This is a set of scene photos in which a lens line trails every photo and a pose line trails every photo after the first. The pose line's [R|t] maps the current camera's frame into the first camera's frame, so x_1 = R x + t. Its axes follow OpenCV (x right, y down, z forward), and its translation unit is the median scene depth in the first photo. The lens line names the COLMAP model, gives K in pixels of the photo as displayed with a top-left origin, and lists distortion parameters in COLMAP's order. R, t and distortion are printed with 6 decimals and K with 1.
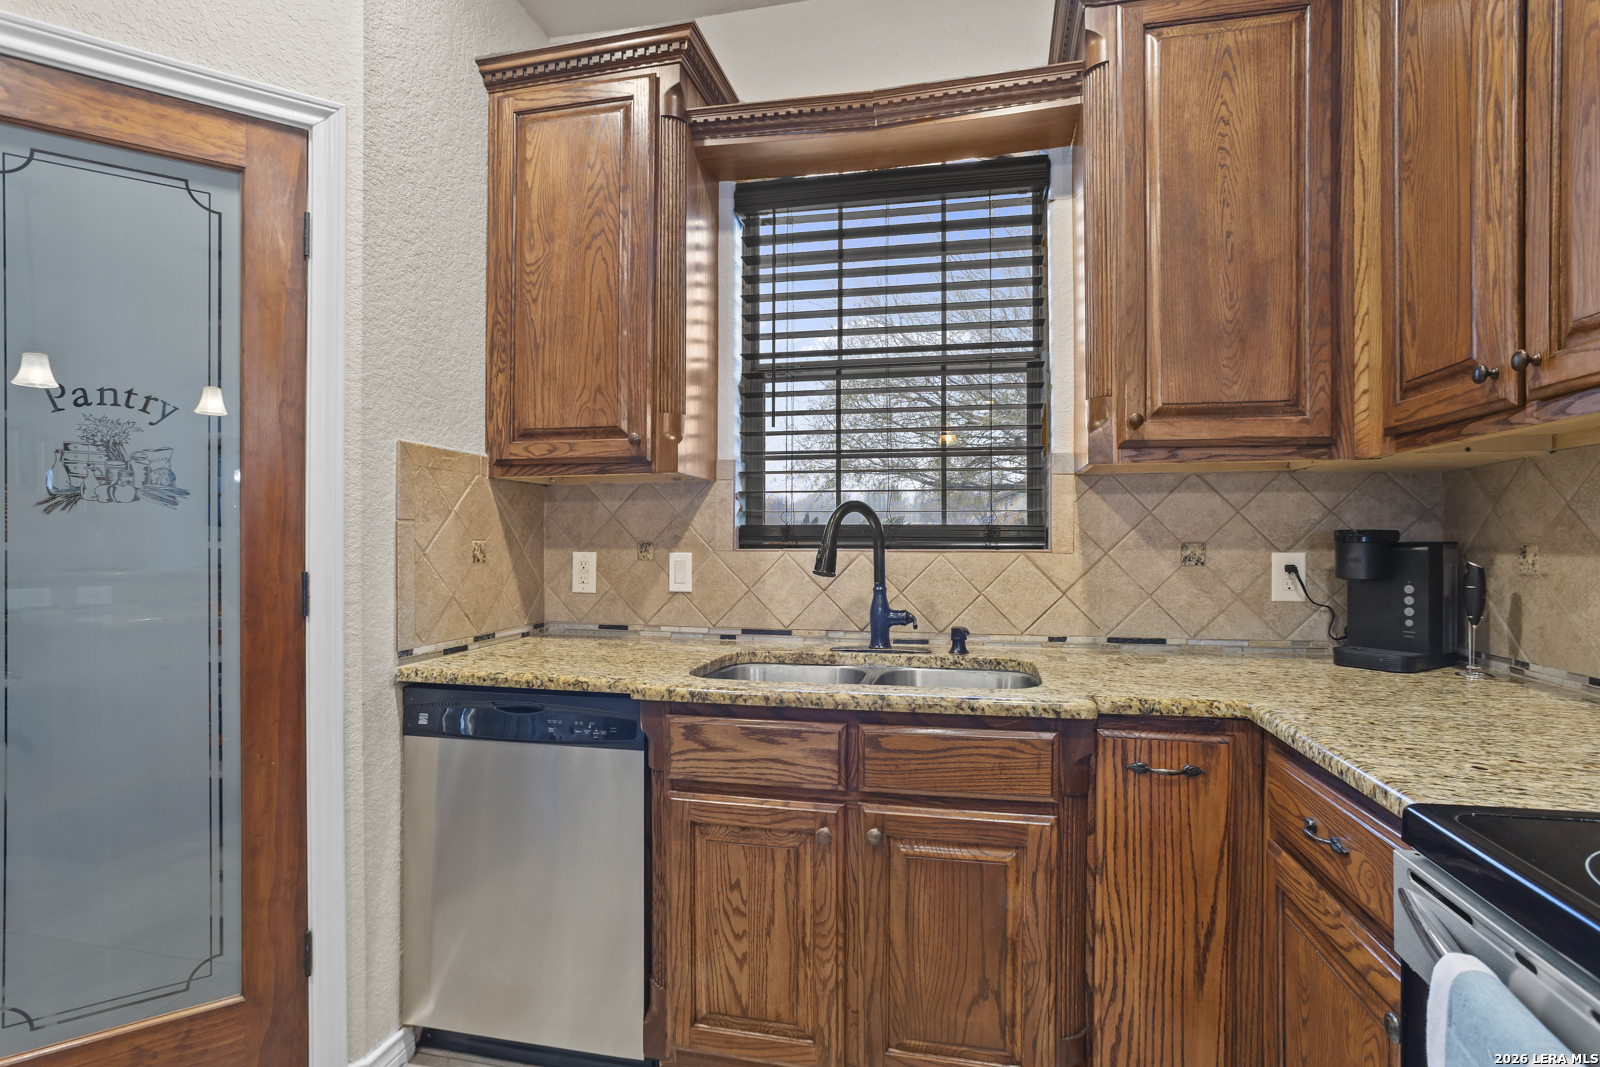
lens RADIAL K [[767.3, 0, 807.0], [0, 767.3, 540.0], [0, 0, 1]] dist [-0.041048, 0.017557]
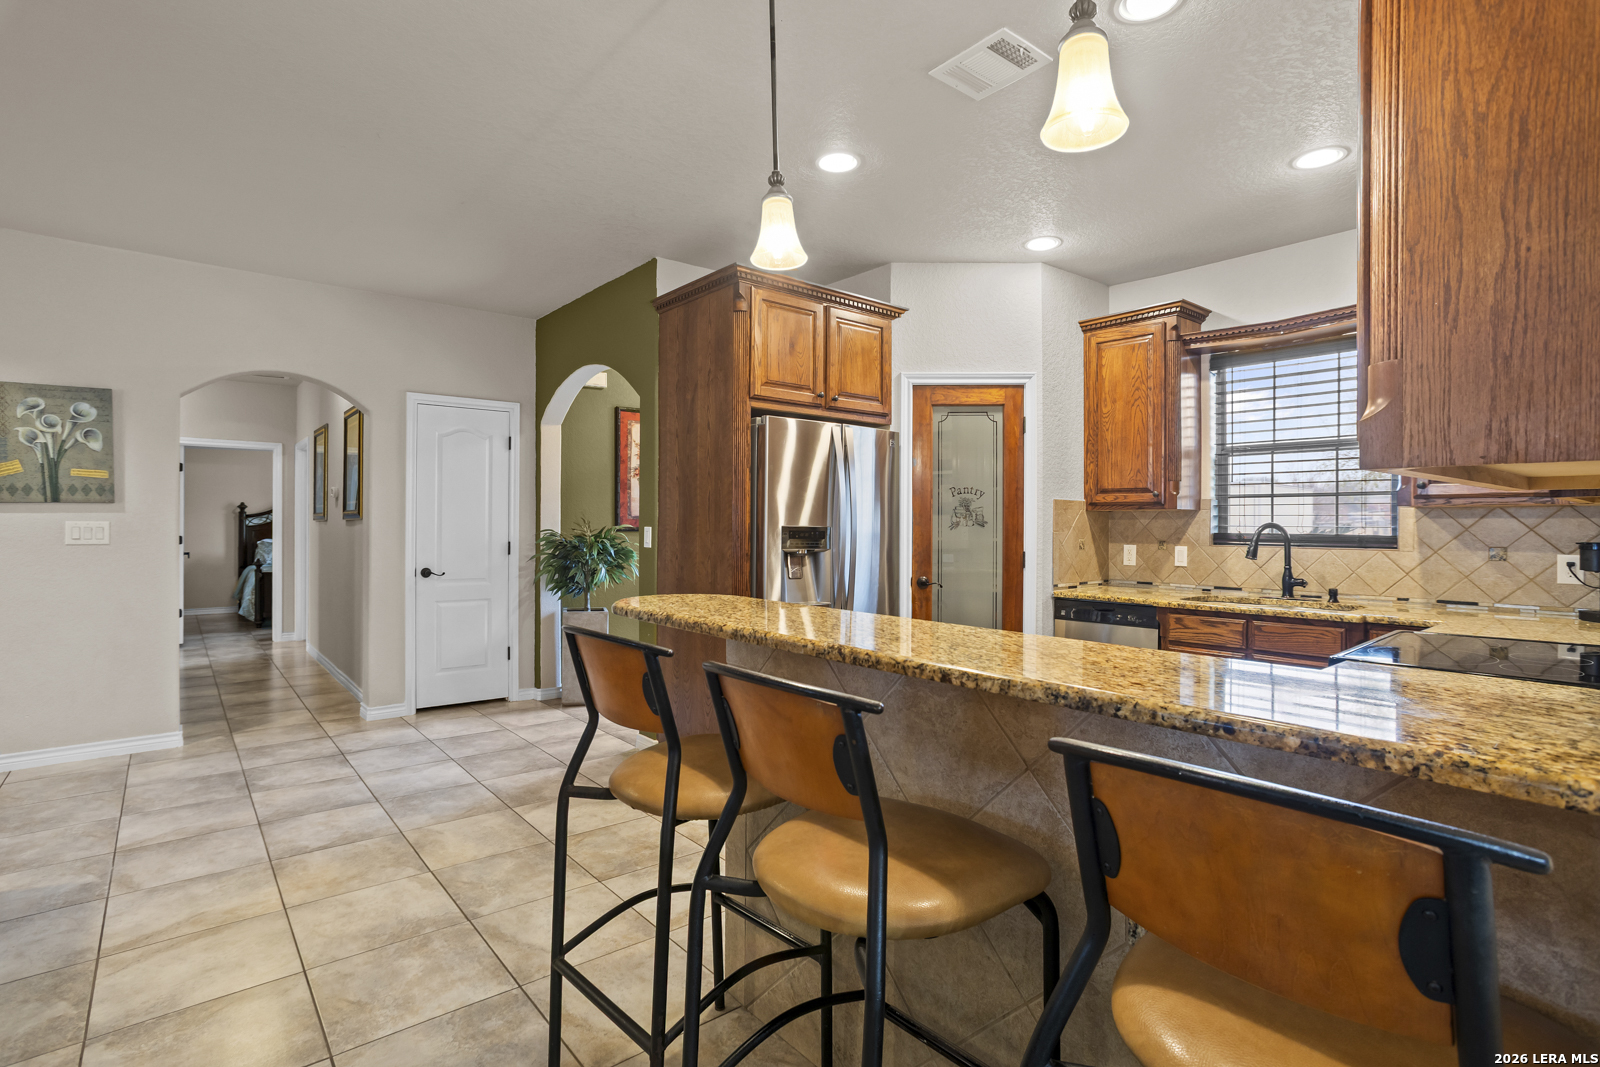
lens RADIAL K [[767.3, 0, 808.6], [0, 767.3, 518.3], [0, 0, 1]] dist [-0.041048, 0.017557]
pose [[0.788735, -0.000091, -0.614733, 0.326717], [-0.006097, 0.999950, -0.007971, -0.039411], [0.614703, 0.010035, 0.788695, -1.310104]]
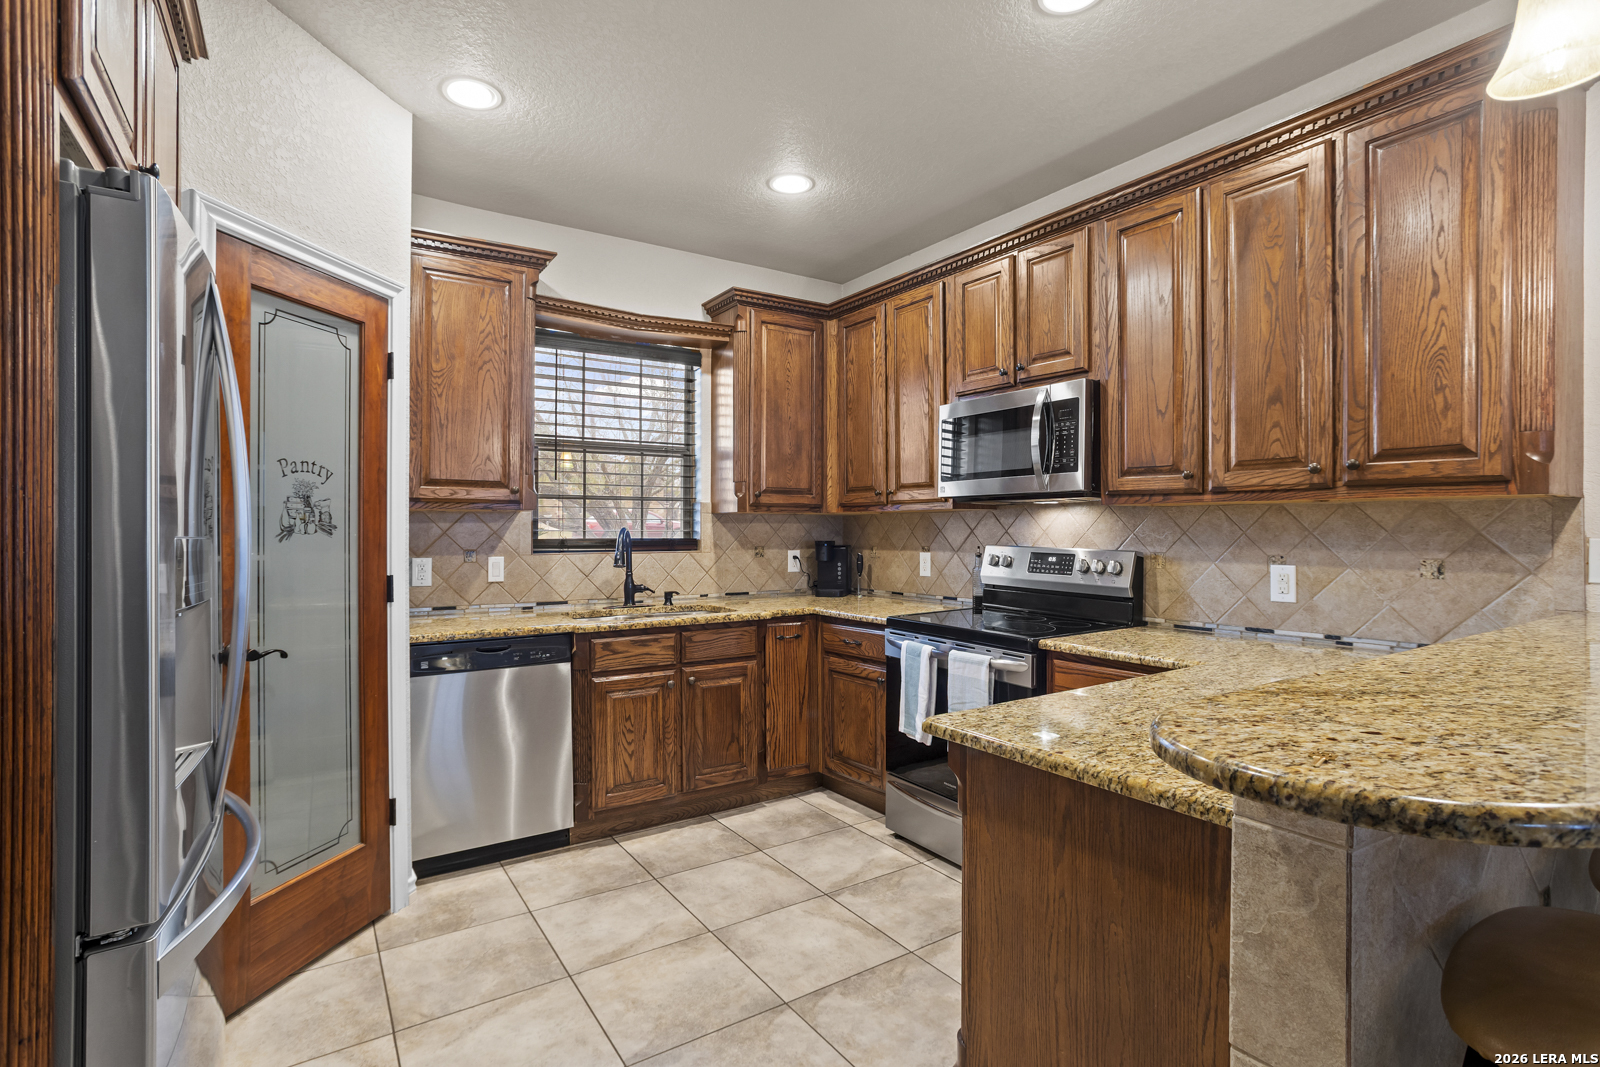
lens RADIAL K [[767.3, 0, 778.6], [0, 767.3, 524.4], [0, 0, 1]] dist [-0.041048, 0.017557]
pose [[0.719384, 0.004193, 0.694600, -0.970710], [0.002943, 0.999954, -0.009084, -0.039357], [-0.694607, 0.008579, 0.719339, -0.604812]]
